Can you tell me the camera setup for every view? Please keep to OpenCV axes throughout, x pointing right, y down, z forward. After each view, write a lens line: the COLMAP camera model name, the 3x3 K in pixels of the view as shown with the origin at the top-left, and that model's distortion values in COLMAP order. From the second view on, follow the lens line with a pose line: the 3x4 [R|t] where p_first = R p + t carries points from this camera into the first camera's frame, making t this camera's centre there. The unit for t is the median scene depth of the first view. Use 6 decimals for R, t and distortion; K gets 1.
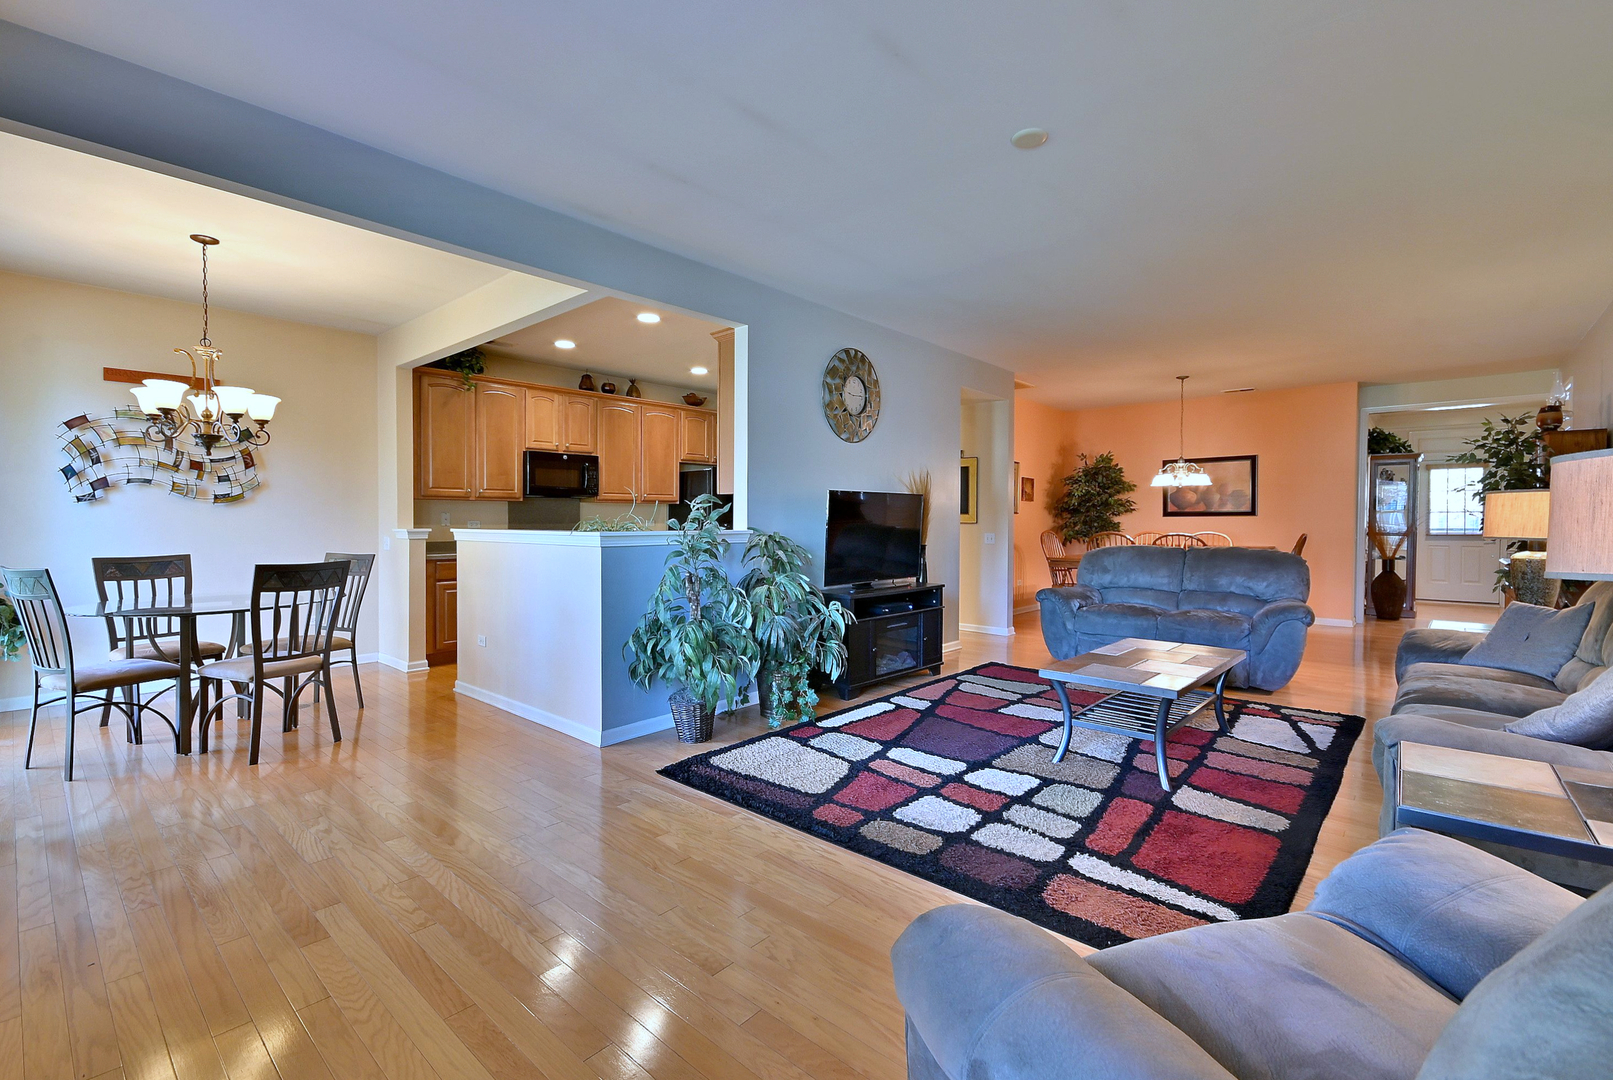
lens RADIAL K [[713.5, 0, 800.8], [0, 713.5, 519.4], [0, 0, 1]] dist [0.013183, -0.004647]
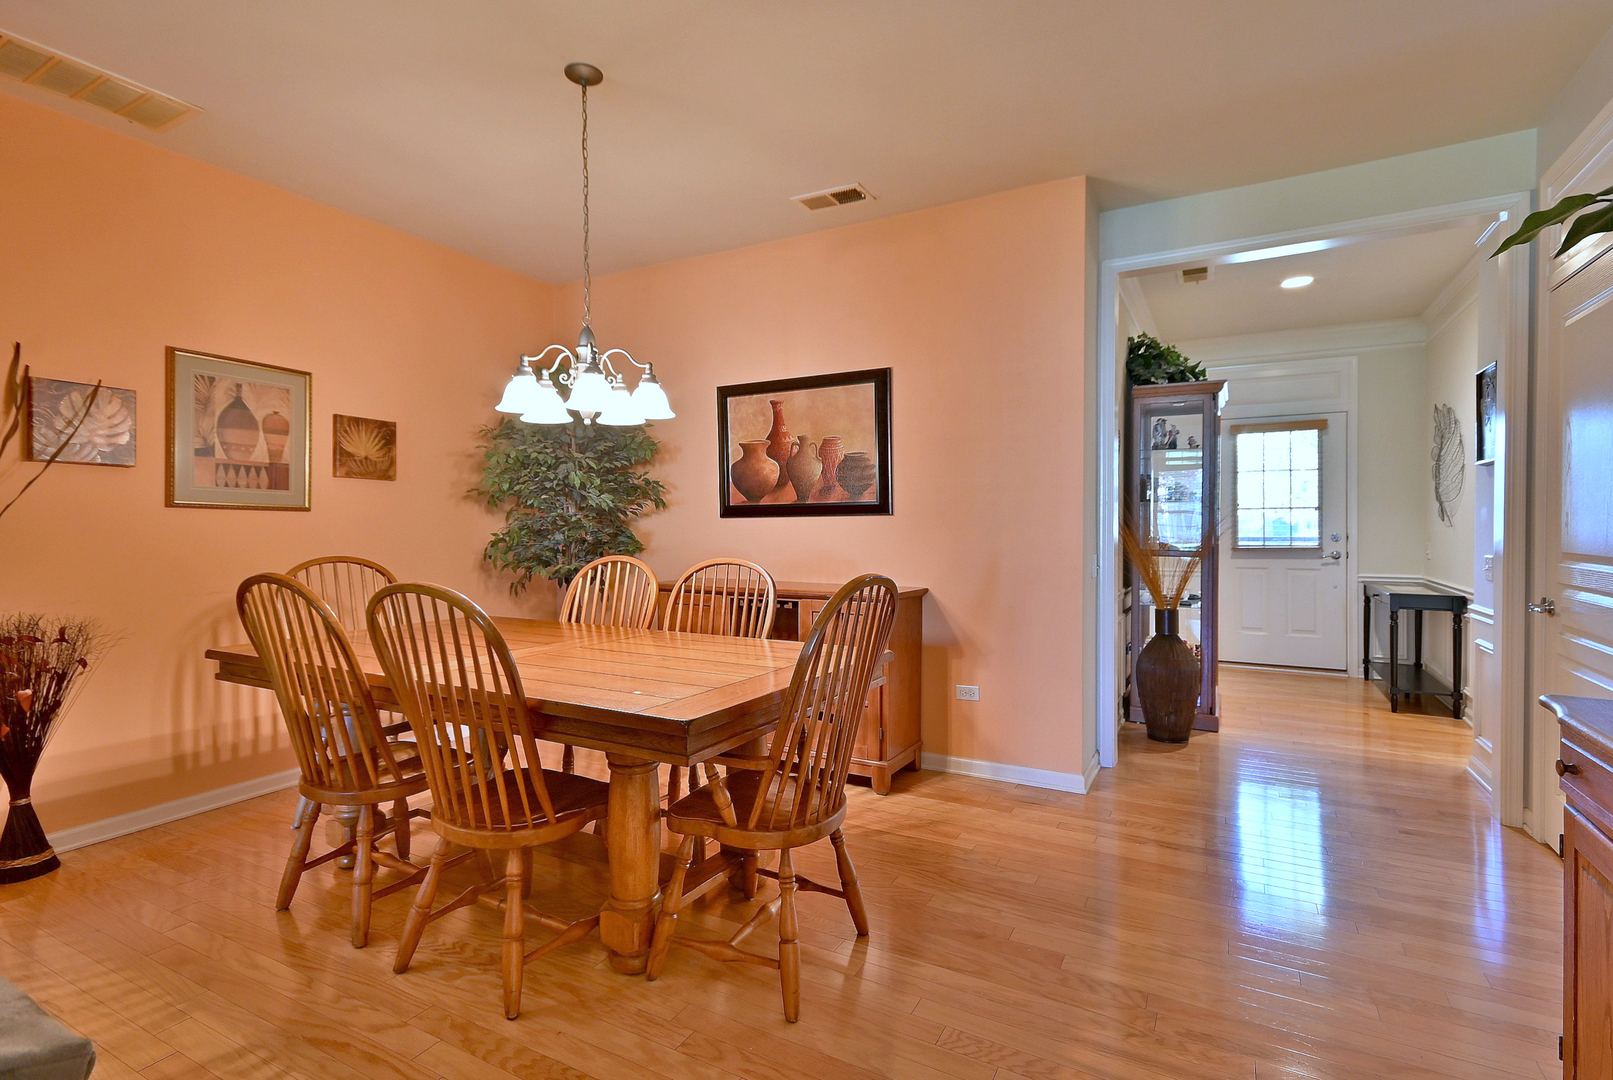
lens RADIAL K [[749.3, 0, 818.0], [0, 749.3, 513.1], [0, 0, 1]] dist [0.008953, 0.002807]
pose [[0.975842, -0.001958, 0.218467, 0.893713], [0.004870, 0.999906, -0.012787, -0.000589], [-0.218421, 0.013542, 0.975761, 1.043443]]
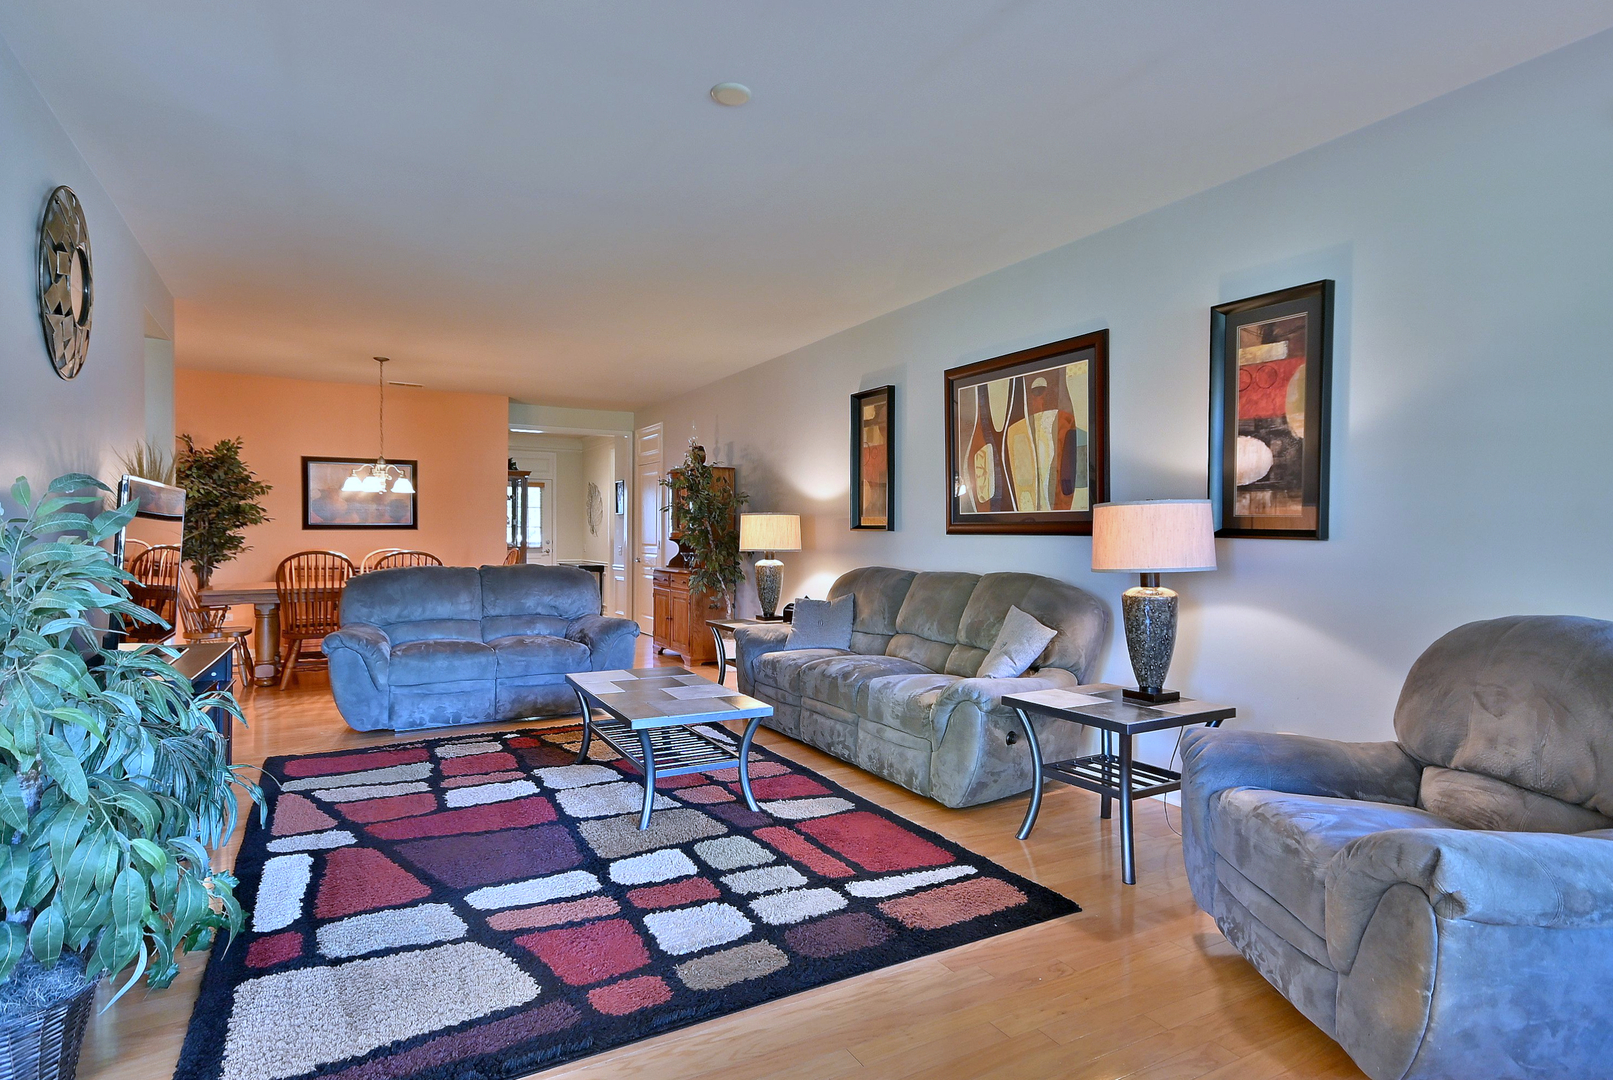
lens RADIAL K [[853.2, 0, 812.2], [0, 853.2, 529.8], [0, 0, 1]] dist [0.014711, 0.014523]
pose [[0.314238, 0.009194, 0.949300, -0.384336], [-0.006118, 0.999952, -0.007659, 0.000112], [-0.949325, -0.003401, 0.314279, 0.366960]]
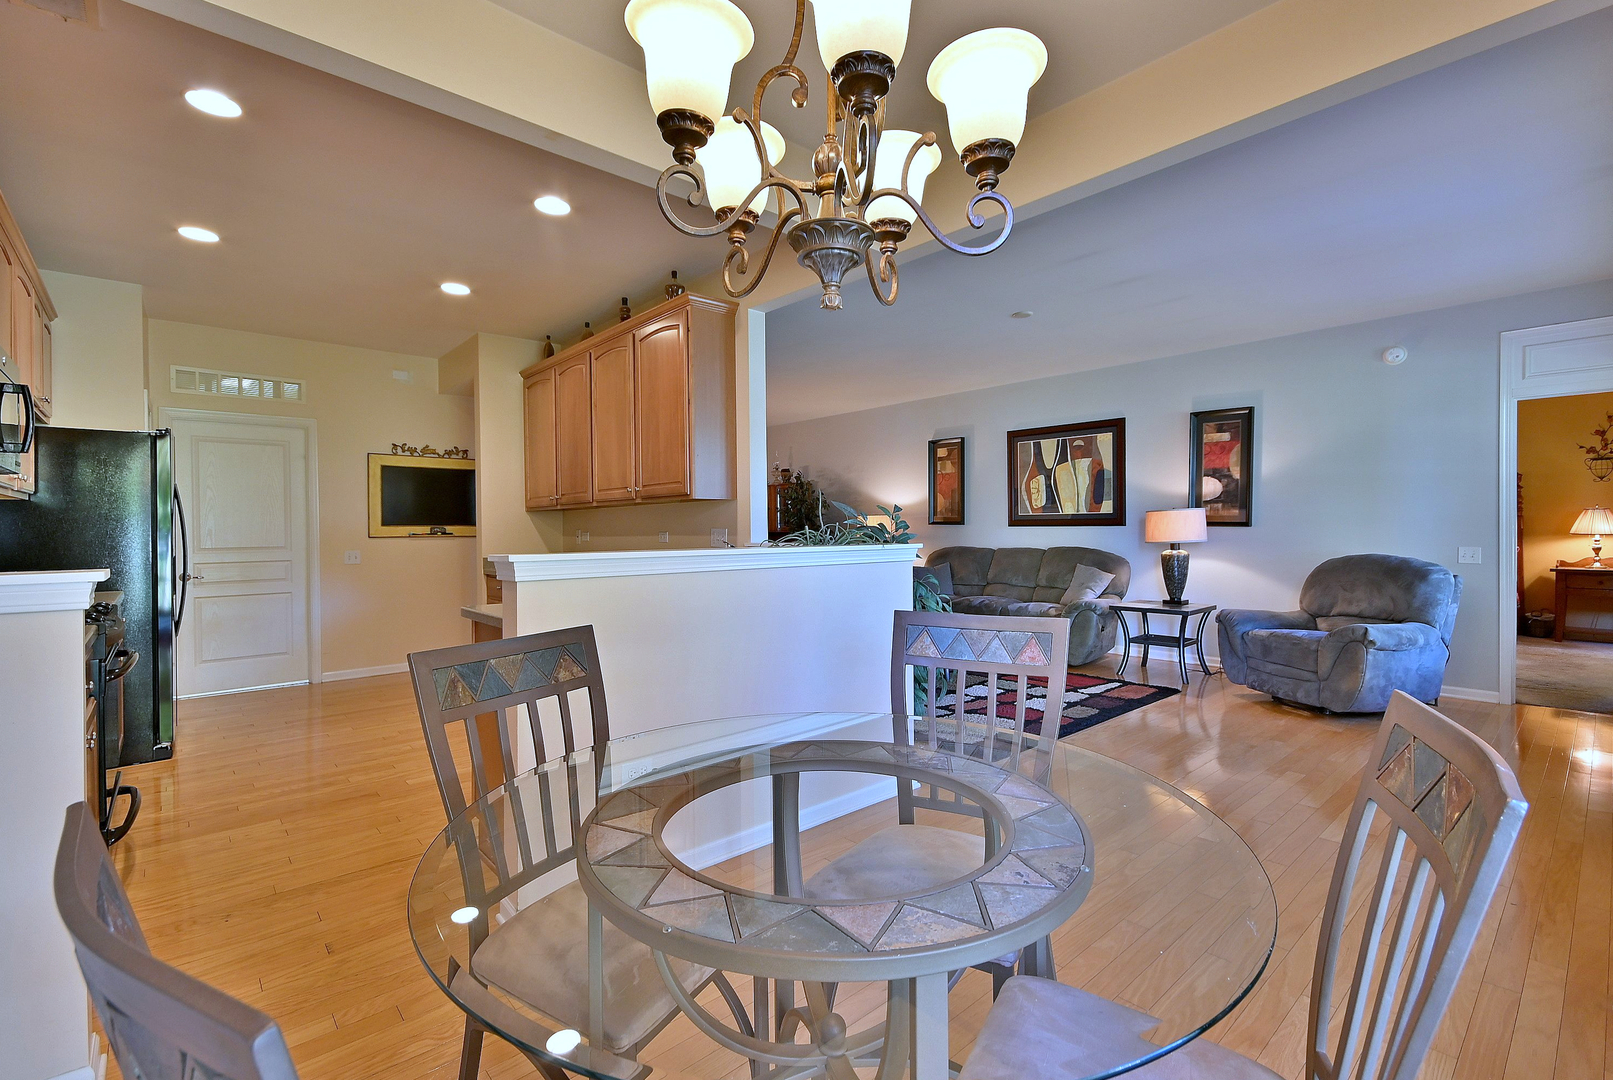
lens RADIAL K [[713.5, 0, 808.8], [0, 713.5, 532.2], [0, 0, 1]] dist [0.013183, -0.004647]
pose [[0.109759, -0.005438, 0.993943, -0.929313], [0.007722, 0.999960, 0.004618, -0.000961], [-0.993928, 0.007169, 0.109797, 0.826150]]
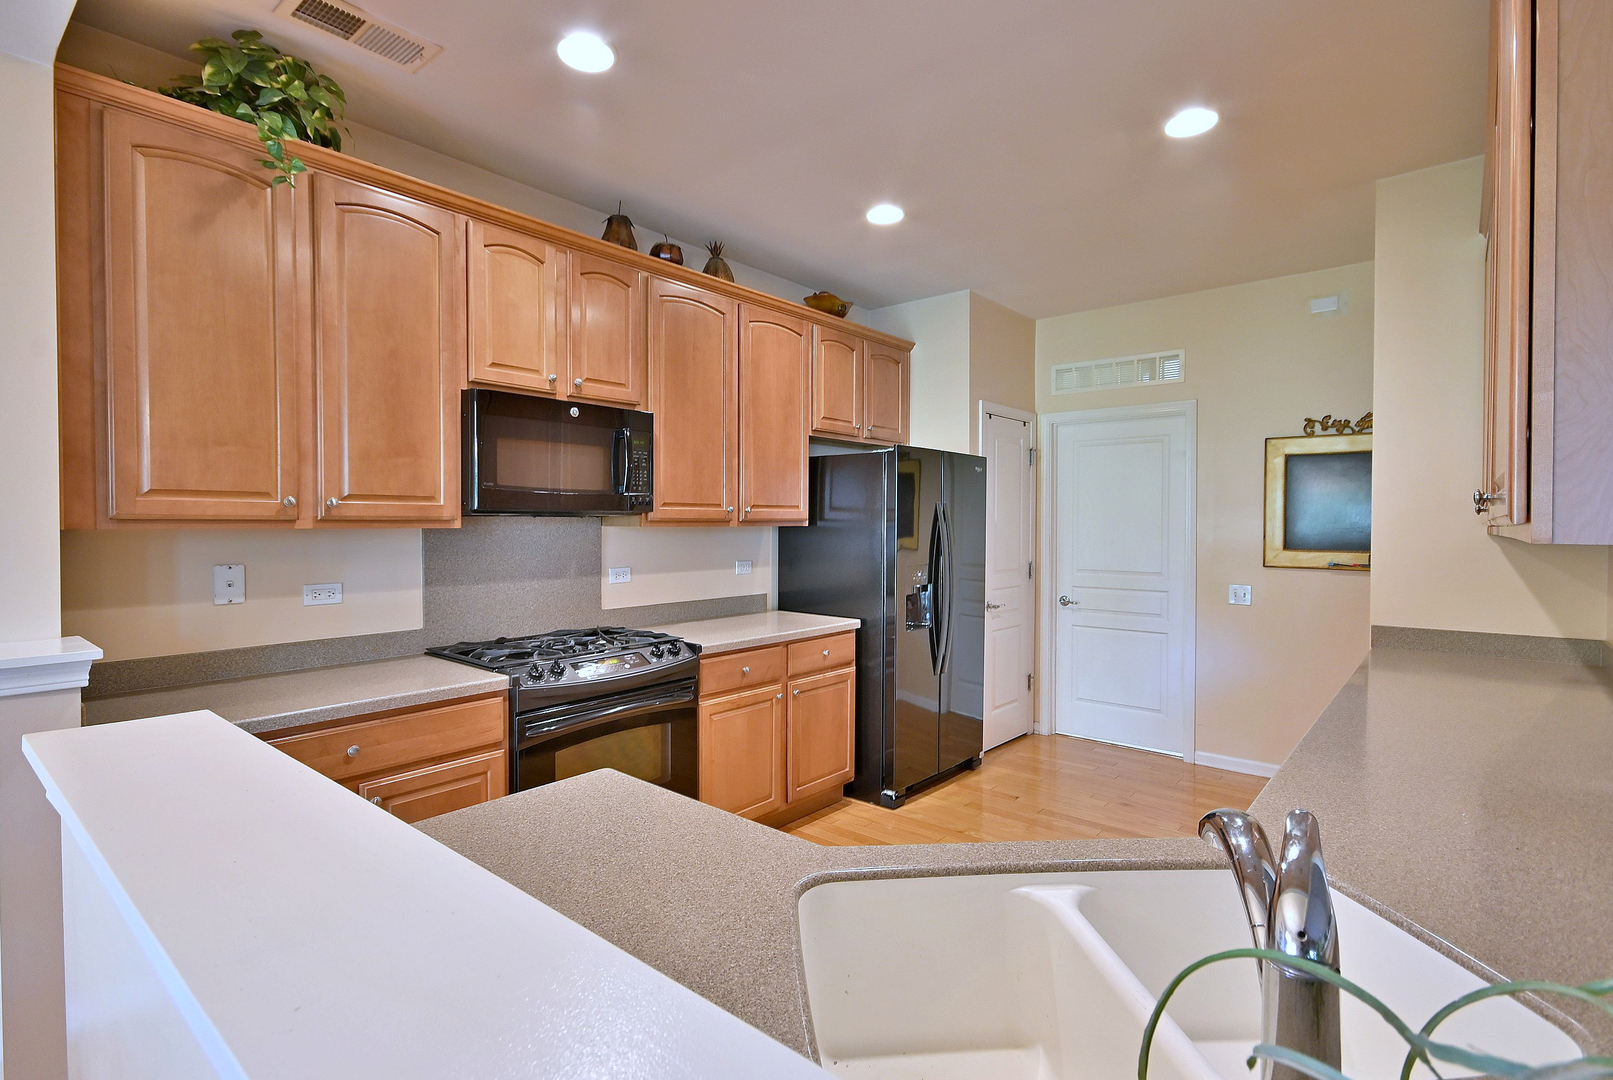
lens RADIAL K [[787.7, 0, 802.6], [0, 787.7, 529.8], [0, 0, 1]] dist [0.016156, 0.008578]
pose [[0.999545, 0.004899, 0.029770, -0.319982], [-0.005302, 0.999895, 0.013480, -0.044033], [-0.029701, -0.013632, 0.999466, 0.833866]]
